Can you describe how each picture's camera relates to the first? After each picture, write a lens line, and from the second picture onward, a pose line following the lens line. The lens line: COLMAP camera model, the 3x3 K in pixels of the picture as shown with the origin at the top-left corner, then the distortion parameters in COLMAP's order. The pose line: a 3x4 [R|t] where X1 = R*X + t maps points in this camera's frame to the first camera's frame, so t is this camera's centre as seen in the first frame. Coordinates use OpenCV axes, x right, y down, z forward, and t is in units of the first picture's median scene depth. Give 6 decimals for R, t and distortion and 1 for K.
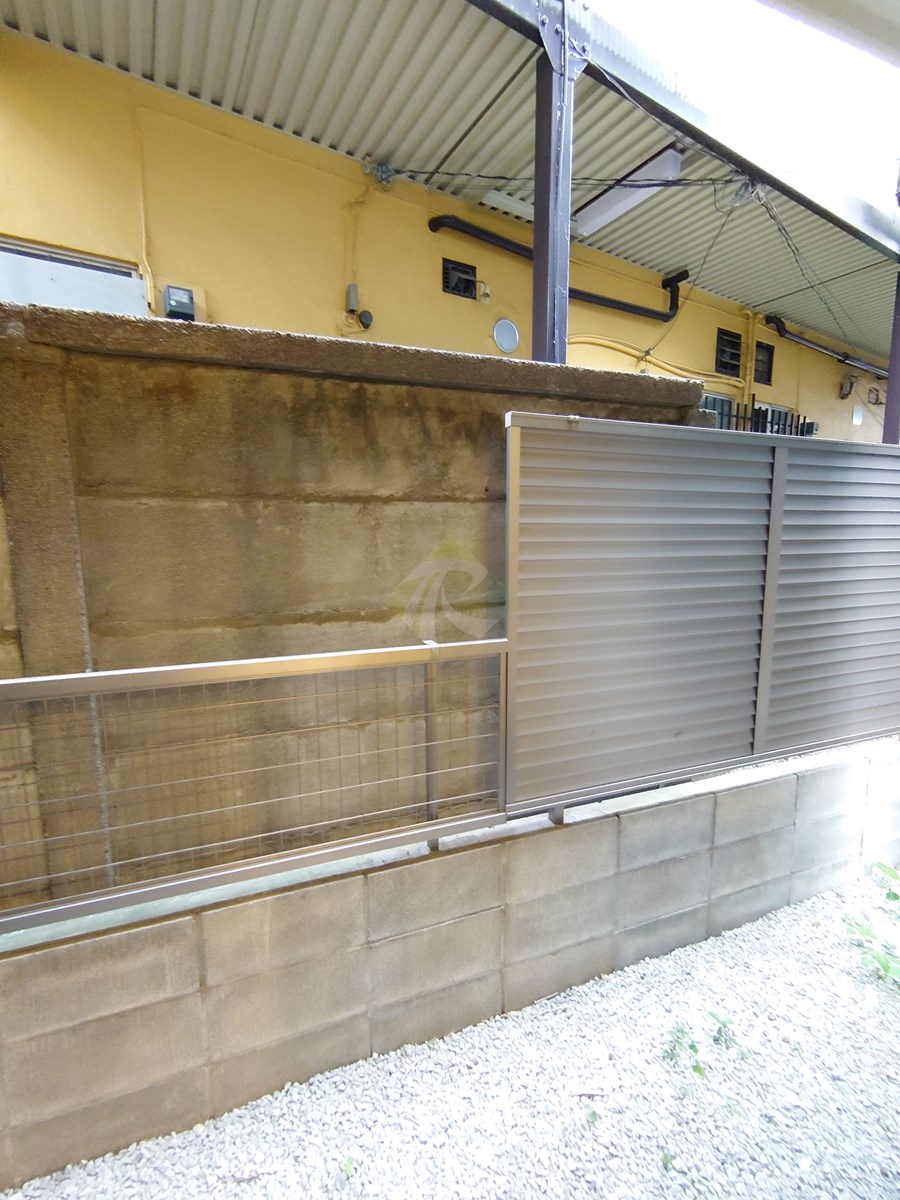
lens RADIAL K [[522.0, 0, 451.0], [0, 522.0, 600.5], [0, 0, 1]] dist [0.005420, -0.002277]
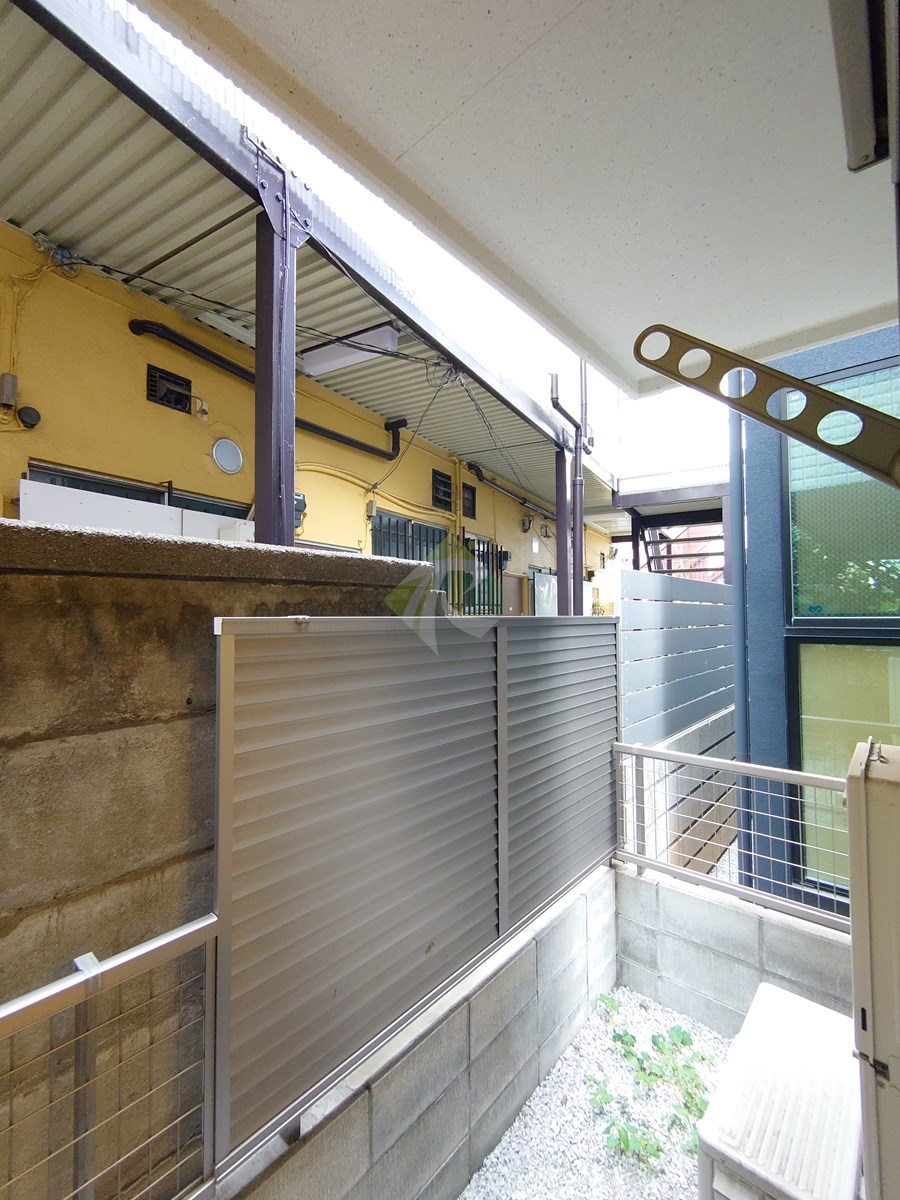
lens RADIAL K [[522.0, 0, 450.5], [0, 522.0, 600.8], [0, 0, 1]] dist [0.005420, -0.002277]
pose [[0.879900, 0.014026, 0.474952, 0.030637], [0.060084, 0.988256, -0.140496, -0.175496], [-0.471345, 0.152160, 0.868724, 0.103737]]
